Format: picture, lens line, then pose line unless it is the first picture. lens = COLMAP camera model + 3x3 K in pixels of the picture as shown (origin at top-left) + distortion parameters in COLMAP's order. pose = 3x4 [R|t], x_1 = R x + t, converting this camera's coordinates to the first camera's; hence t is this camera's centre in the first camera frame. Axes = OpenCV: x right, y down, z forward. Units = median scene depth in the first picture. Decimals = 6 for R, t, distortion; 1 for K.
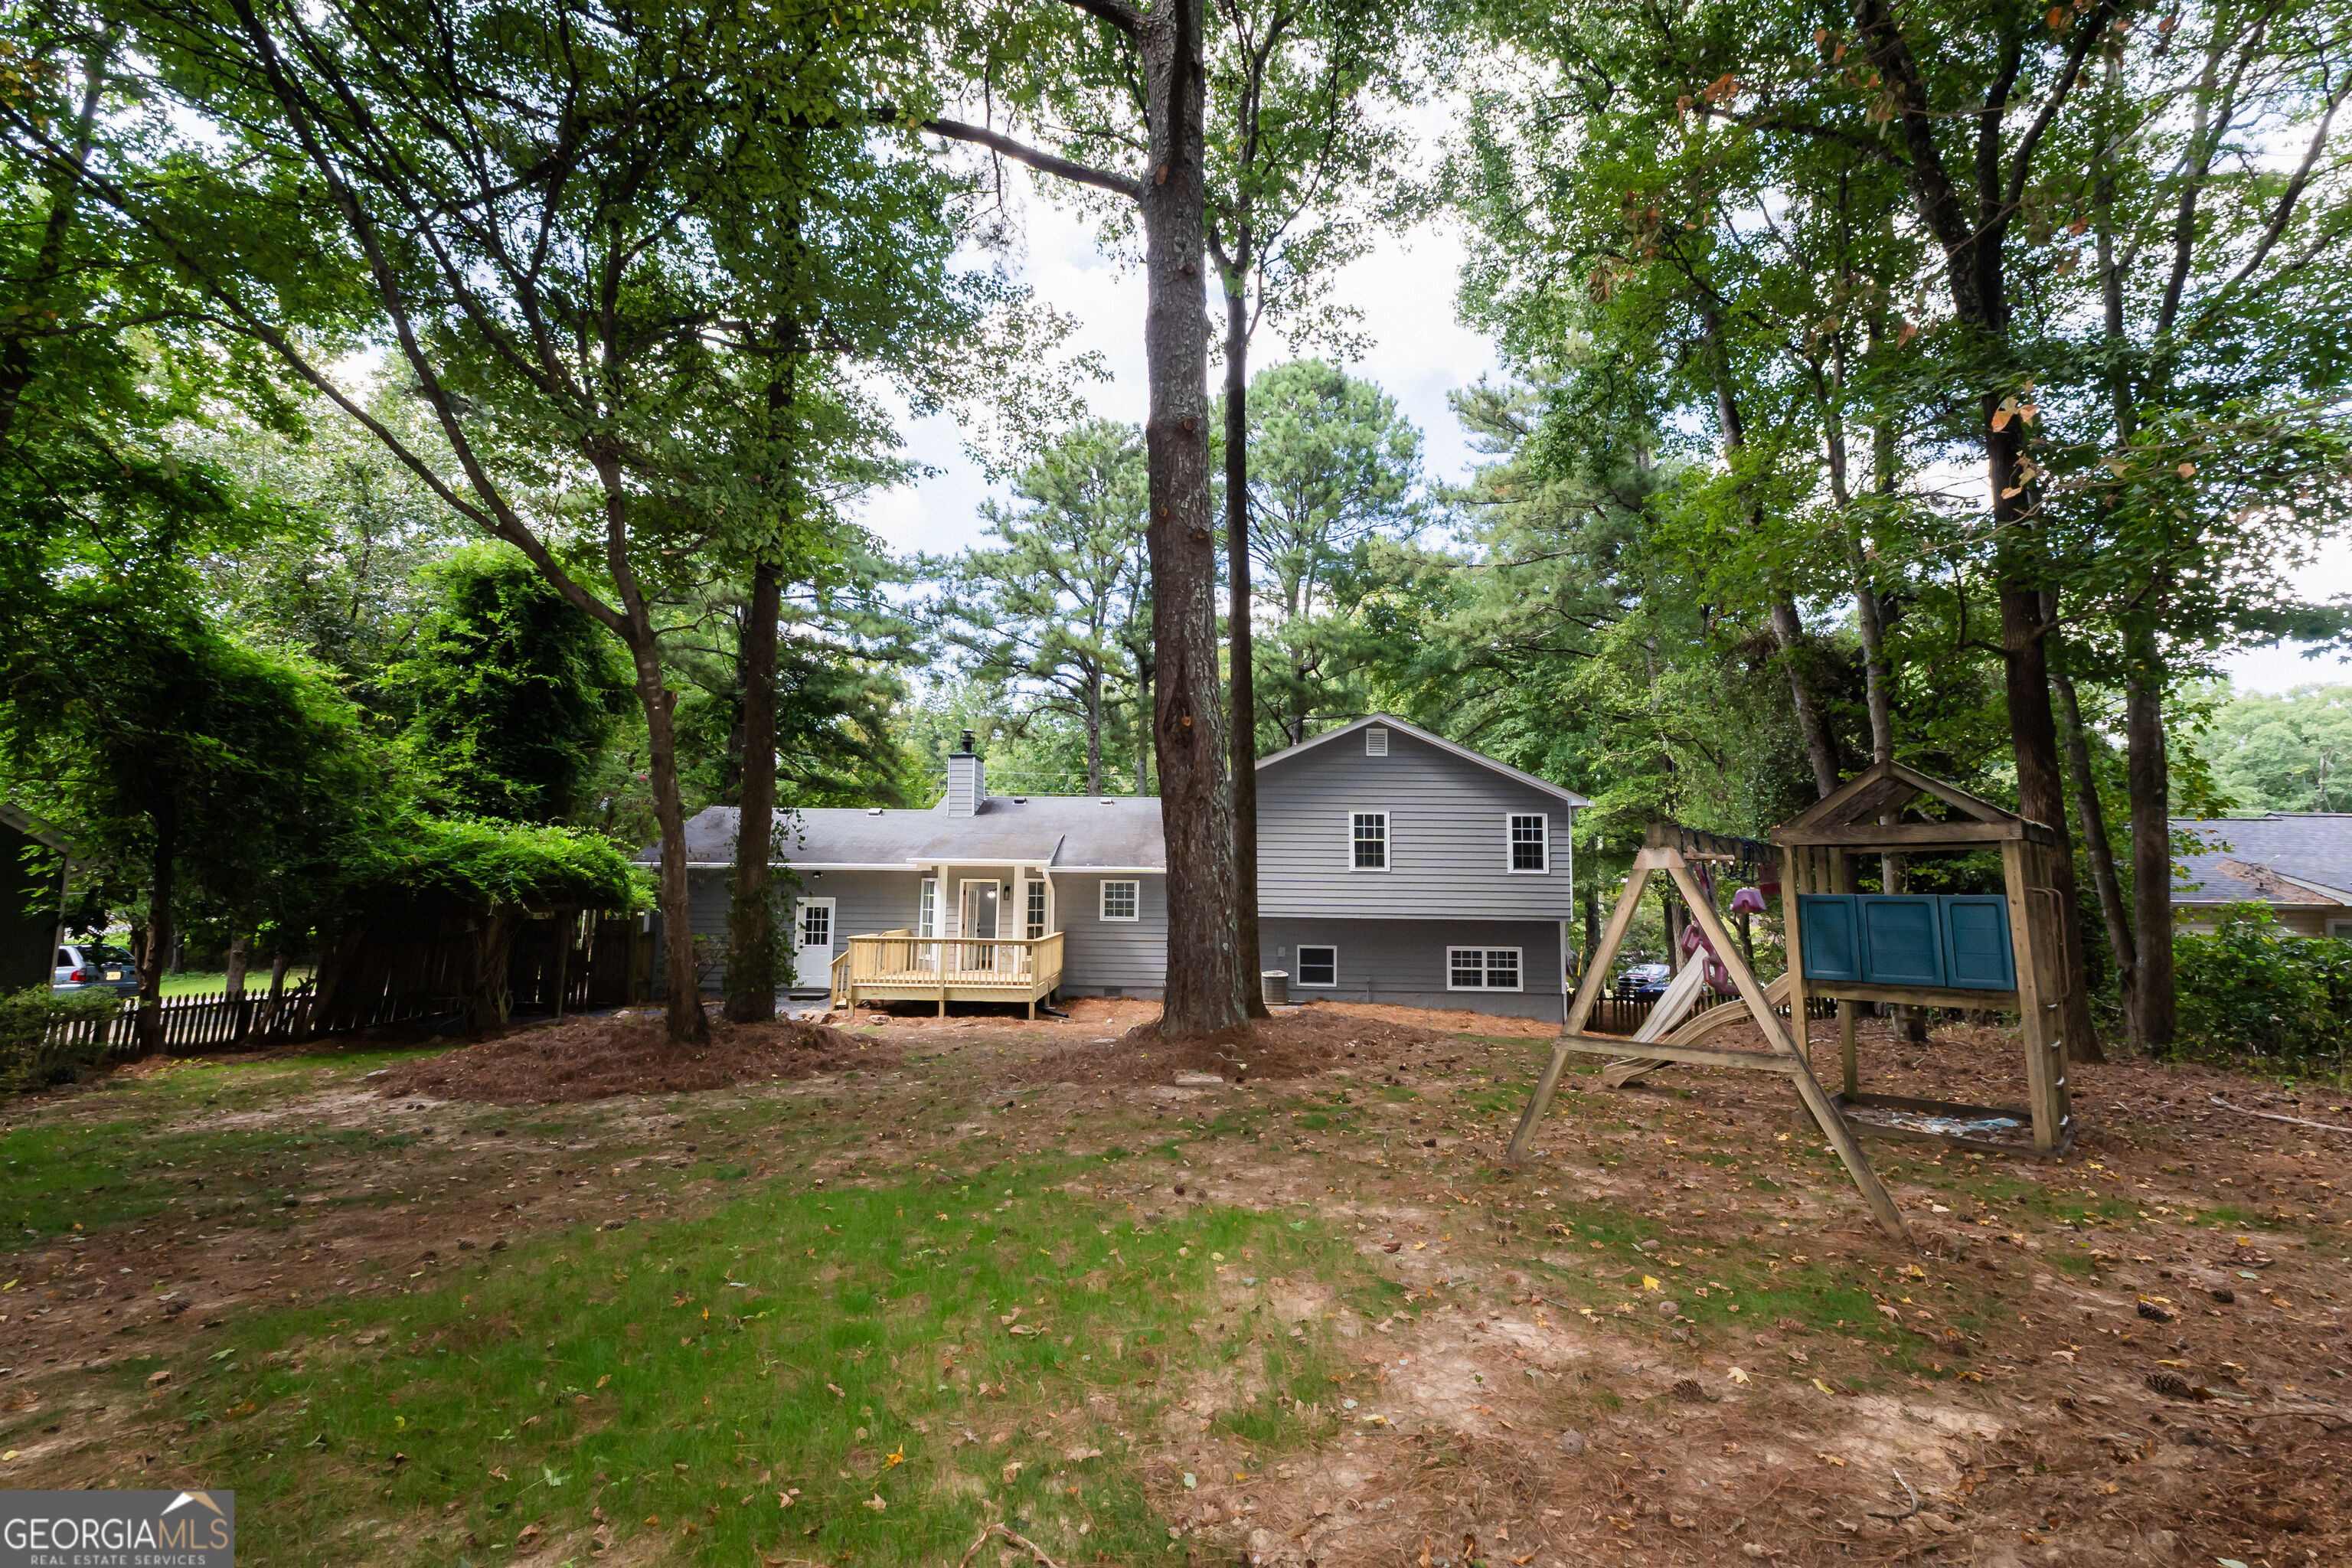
lens RADIAL K [[1003.8, 0, 1198.0], [0, 1003.8, 780.2], [0, 0, 1]] dist [0.015277, 0.000026]
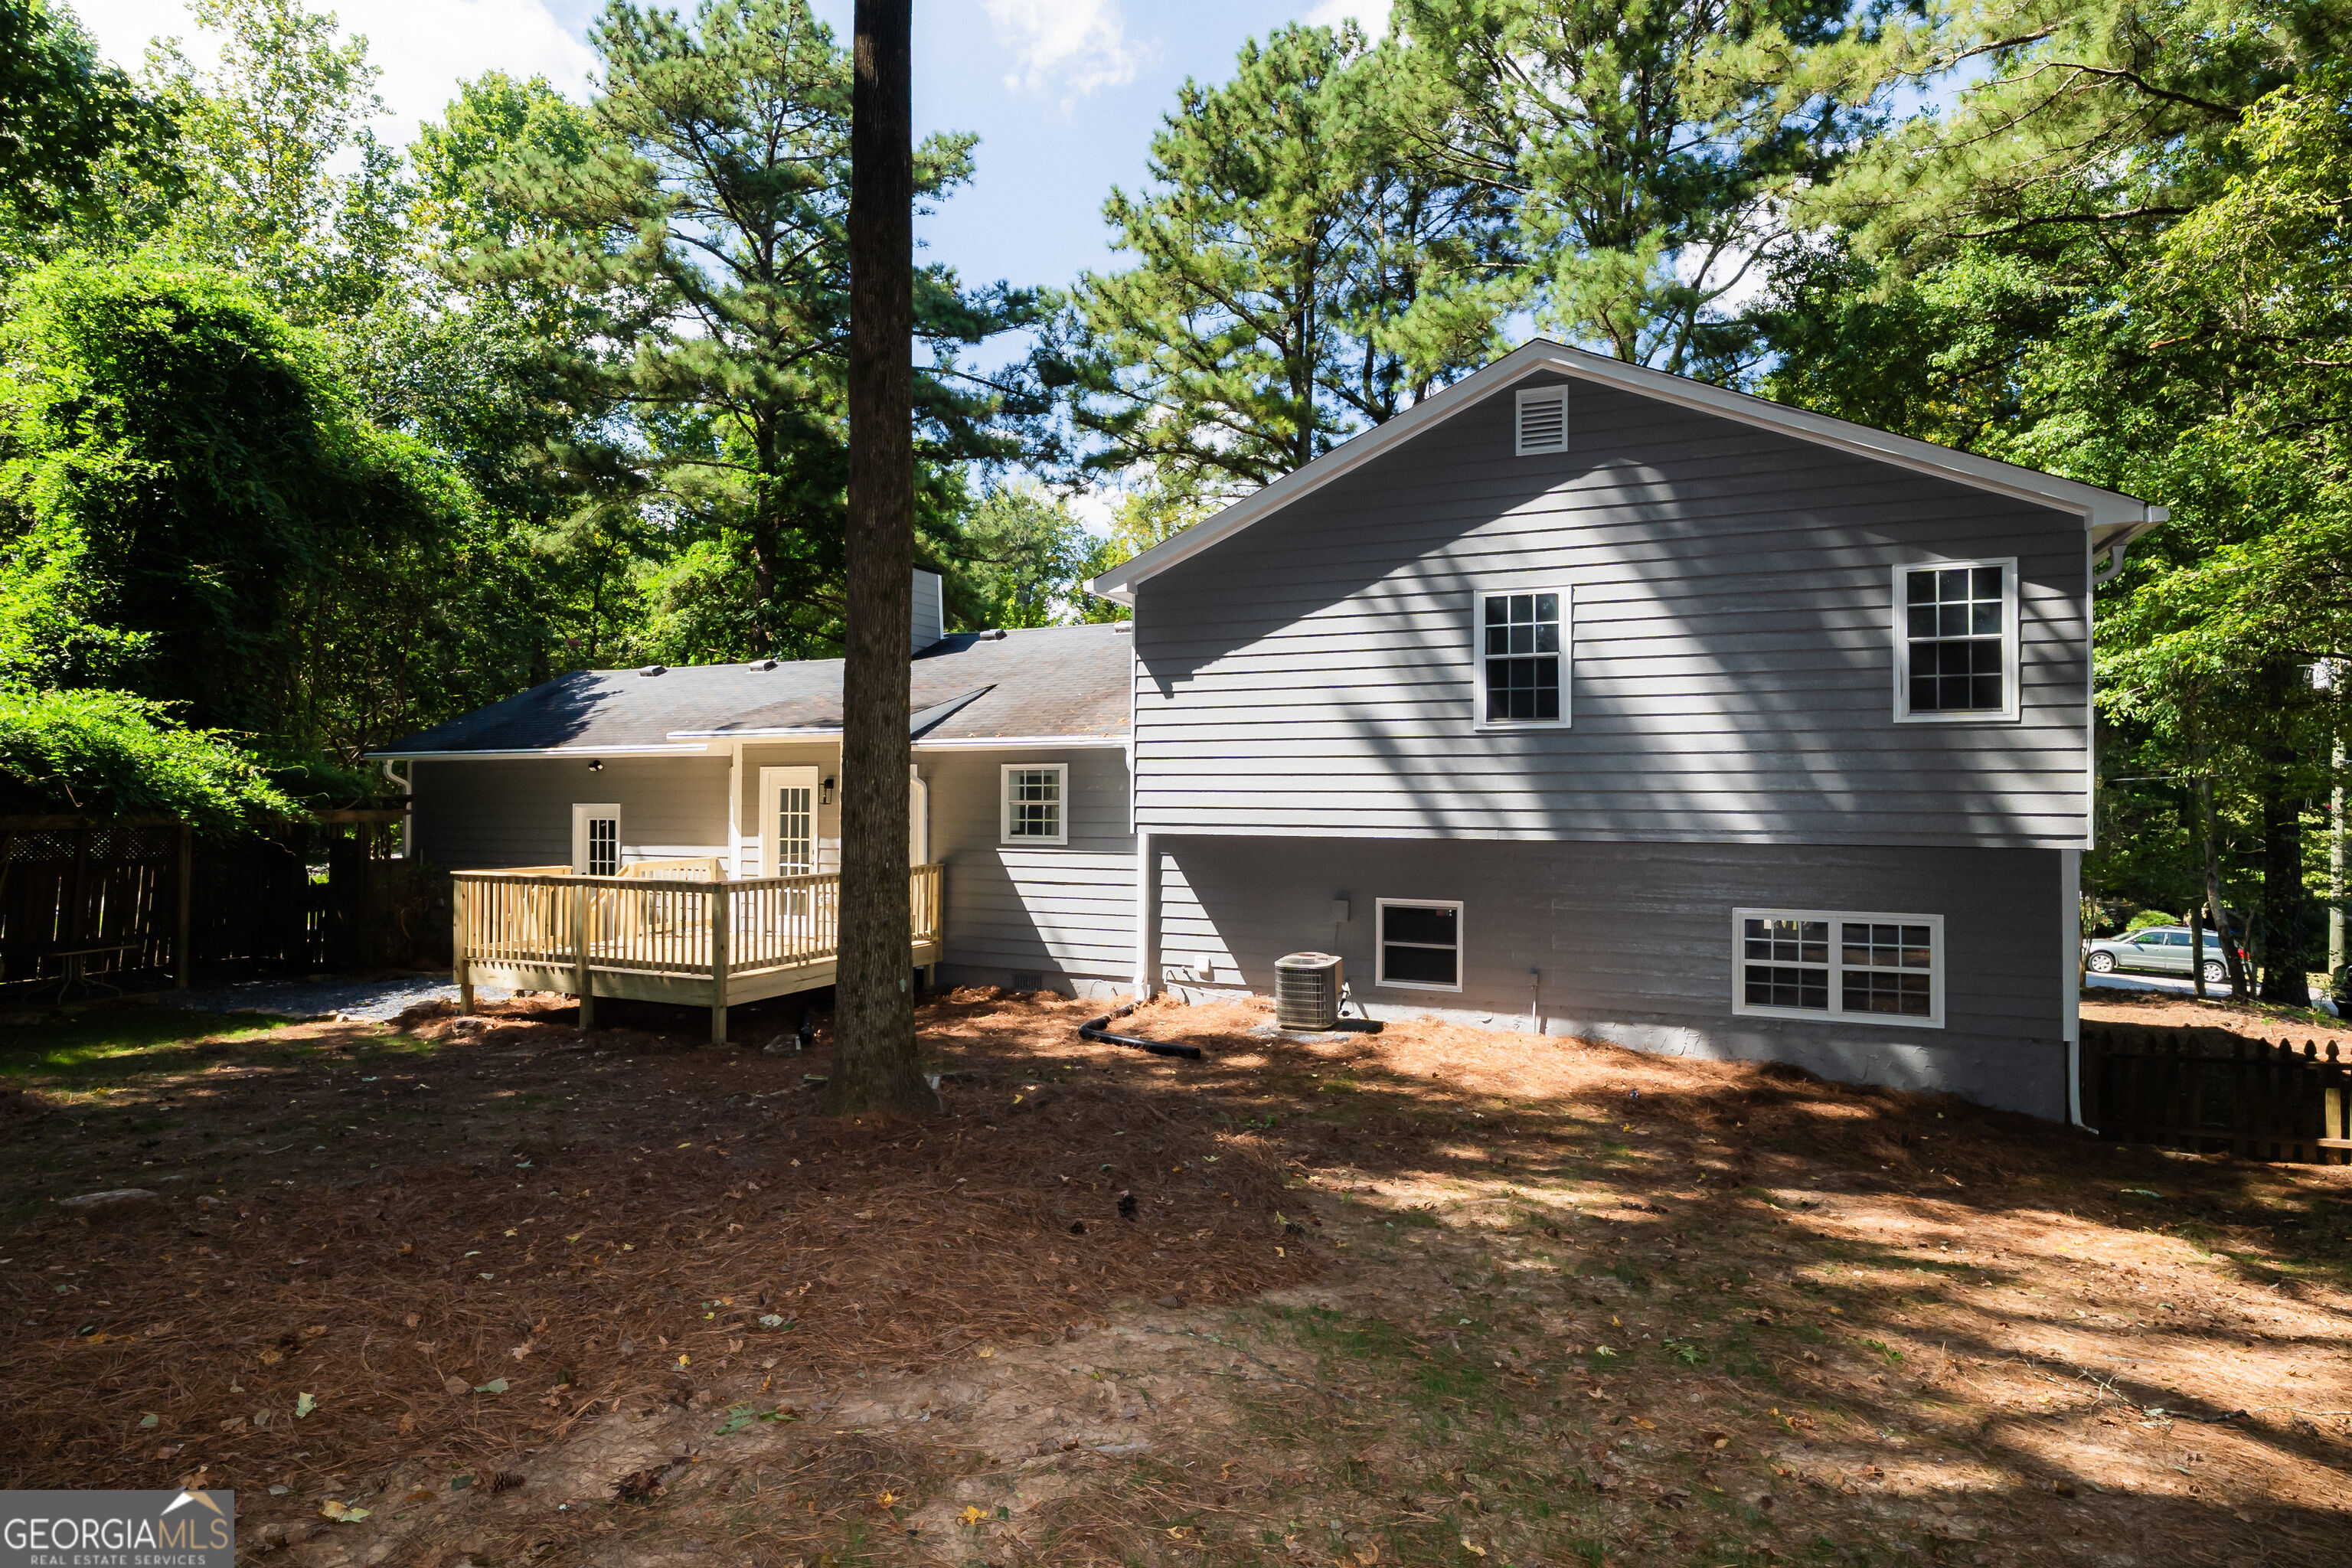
lens RADIAL K [[1229.6, 0, 1176.0], [0, 1229.6, 784.0], [0, 0, 1]] dist [-0.004222, -0.000732]
pose [[0.930634, -0.015229, -0.365635, 0.219976], [0.052326, 0.994405, 0.091767, 0.057422], [0.362192, -0.104534, 0.926223, 0.461731]]
